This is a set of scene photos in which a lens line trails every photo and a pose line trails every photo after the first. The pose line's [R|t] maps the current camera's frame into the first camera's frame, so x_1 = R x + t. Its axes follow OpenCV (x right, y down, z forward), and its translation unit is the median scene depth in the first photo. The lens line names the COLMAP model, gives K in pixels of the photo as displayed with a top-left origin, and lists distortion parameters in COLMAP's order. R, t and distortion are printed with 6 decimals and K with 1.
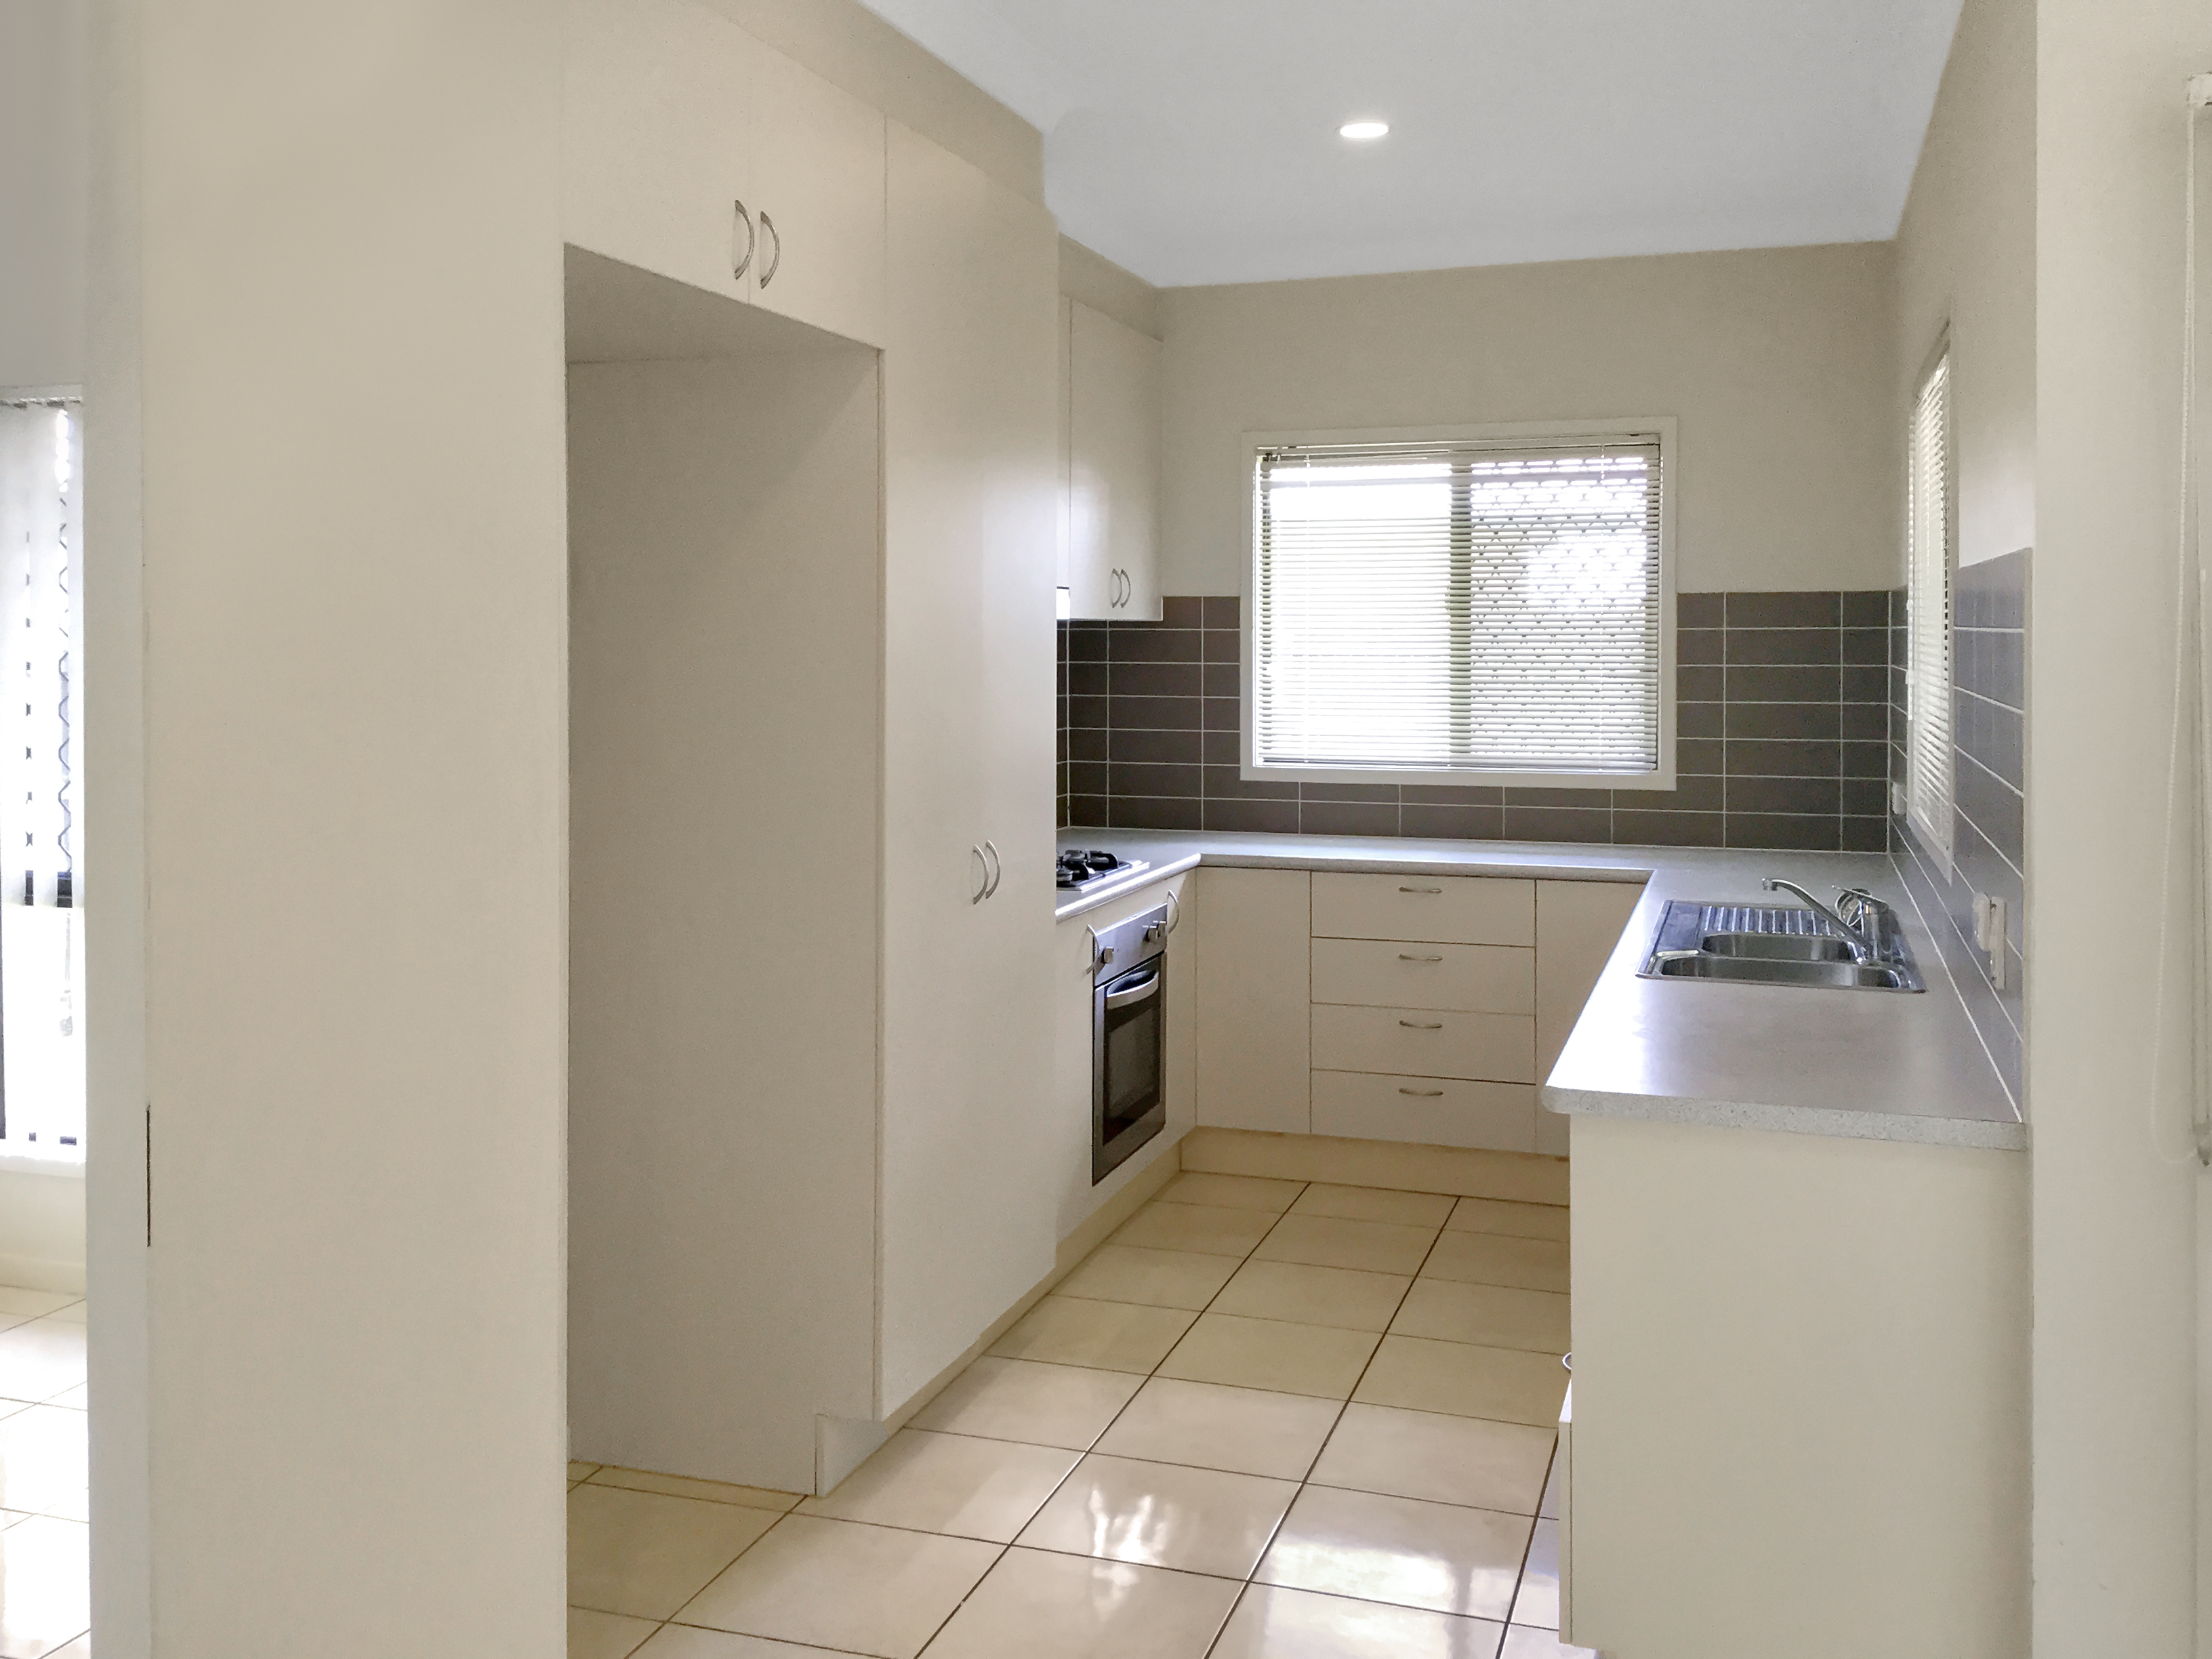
lens RADIAL K [[1975.2, 0, 1104.8], [0, 1975.2, 665.4], [0, 0, 1]] dist [-0.010370, -0.001635]
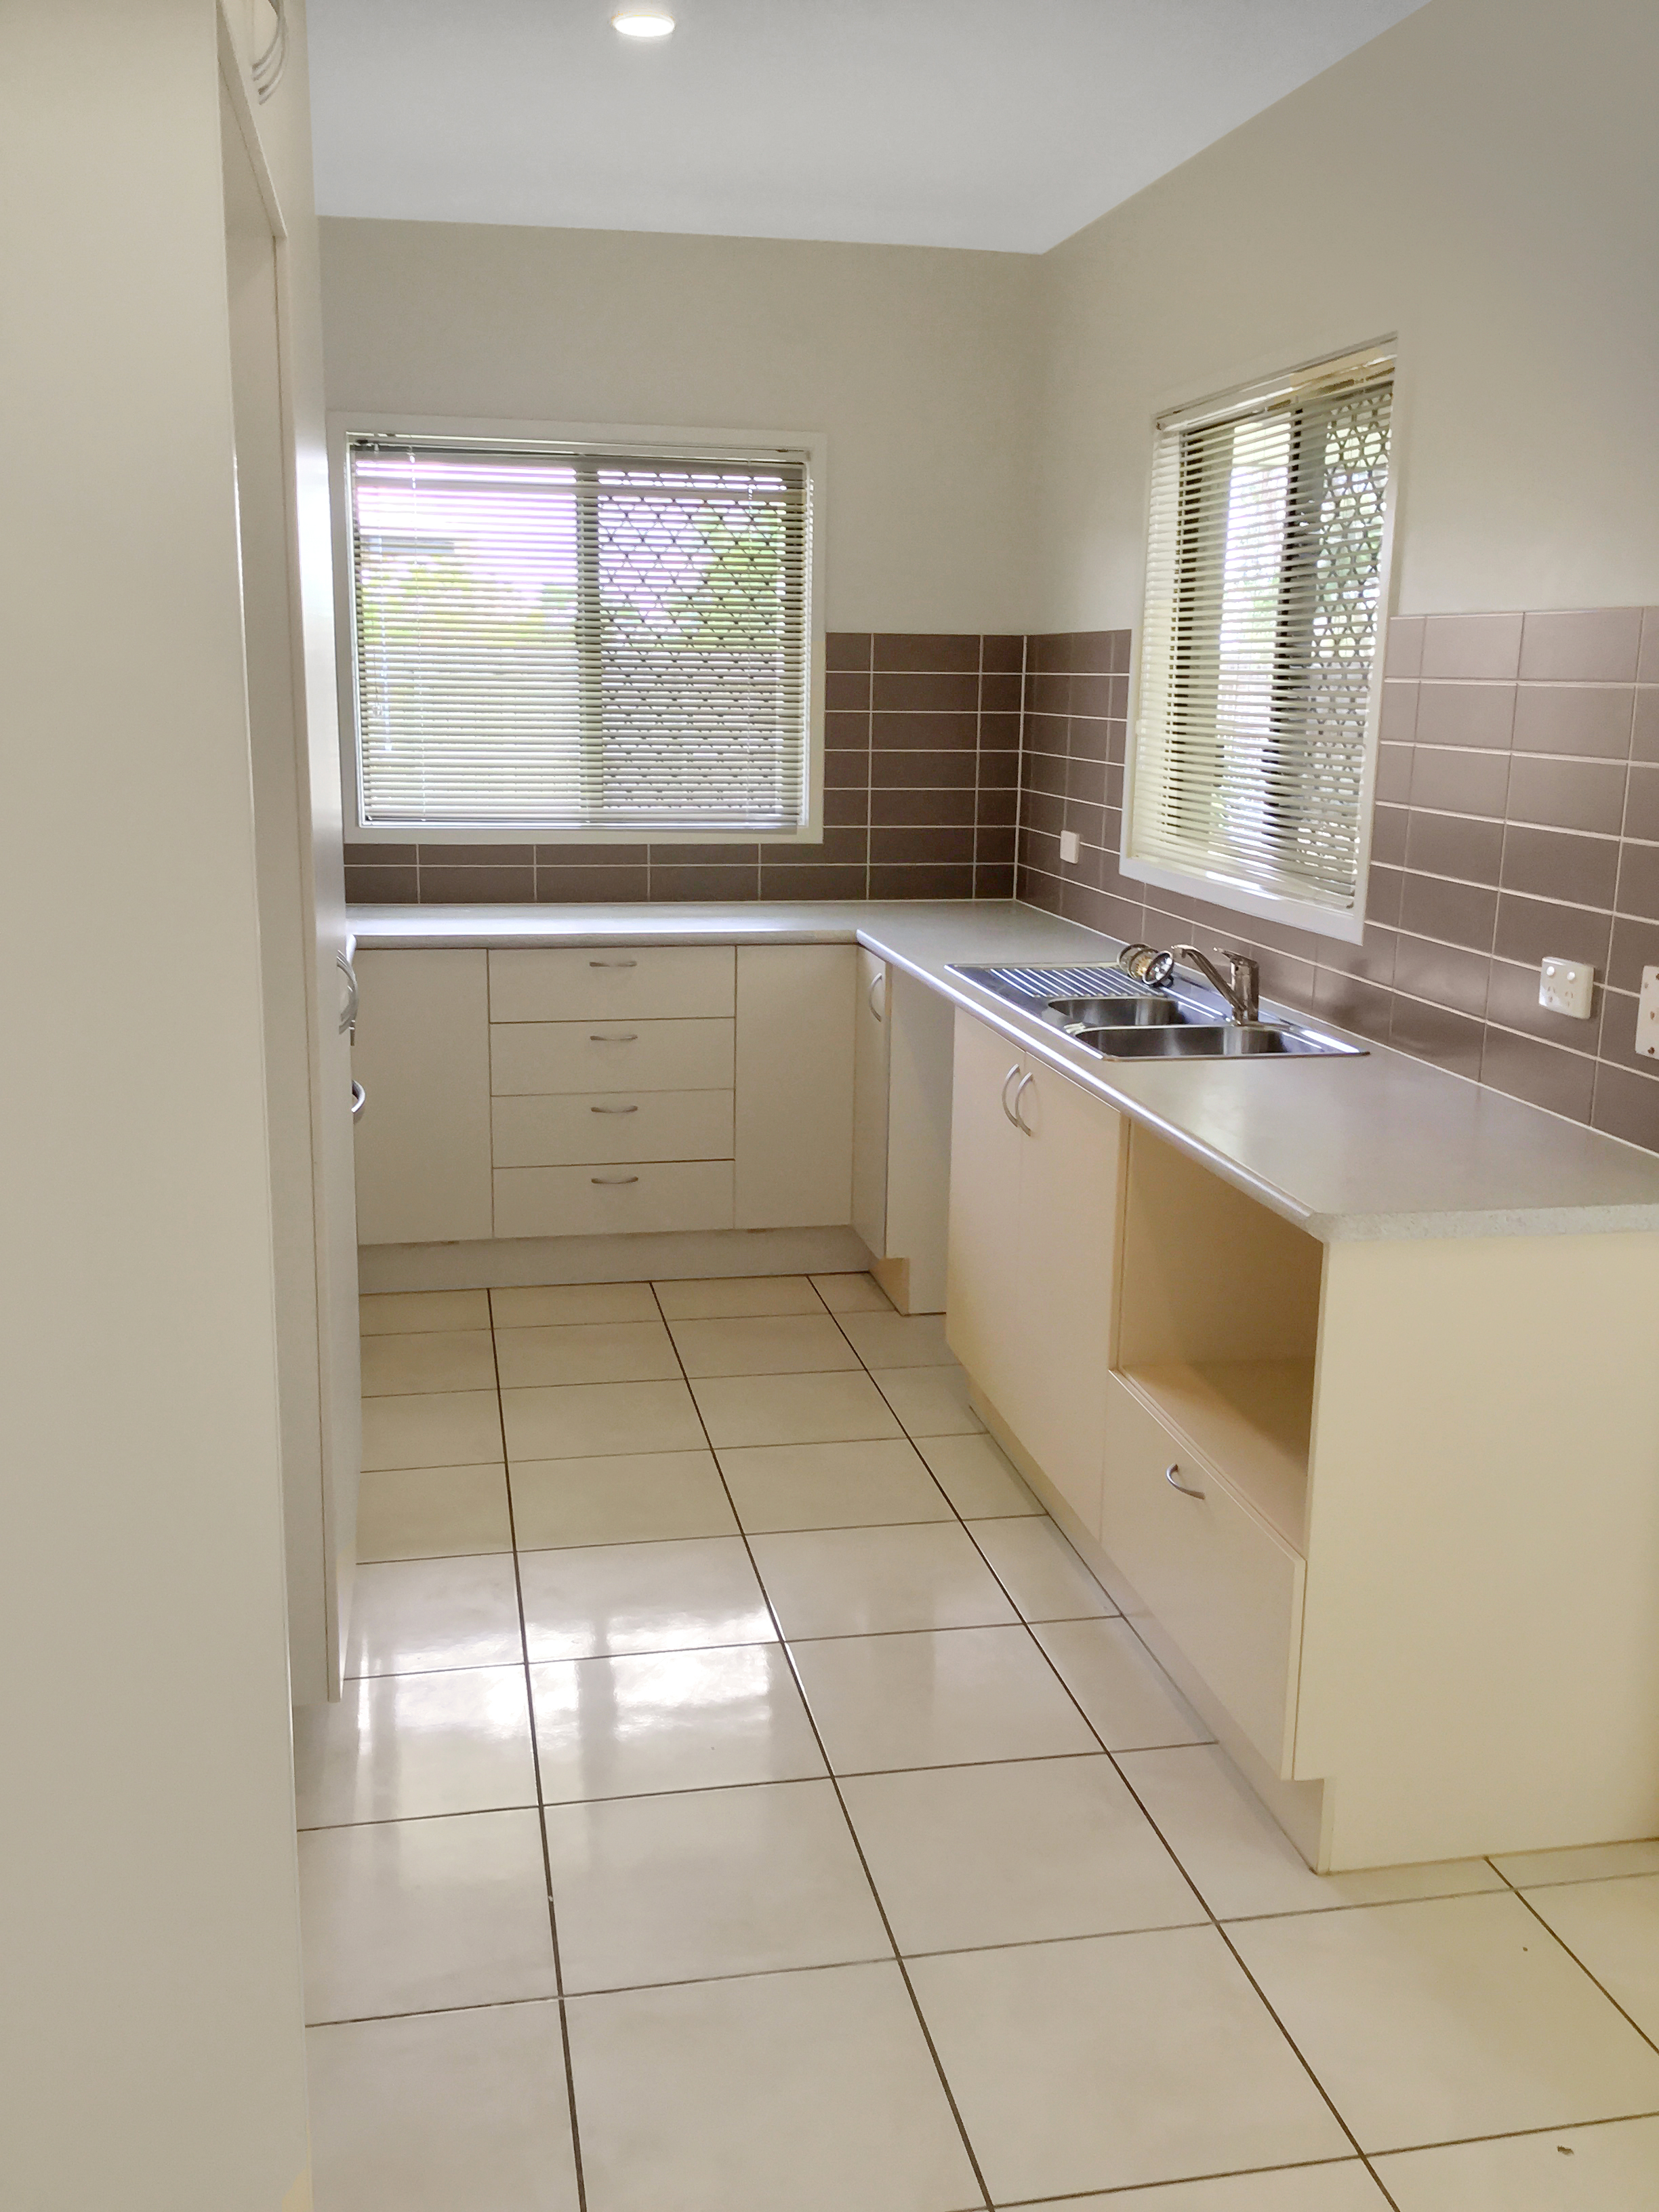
lens RADIAL K [[1948.8, 0, 829.5], [0, 1948.8, 1106.0], [0, 0, 1]] dist [0.055547, -0.009442]
pose [[0.861054, -0.096112, 0.499349, -0.191737], [-0.011183, 0.978160, 0.207554, -0.008783], [-0.508391, -0.184299, 0.841173, 0.168774]]
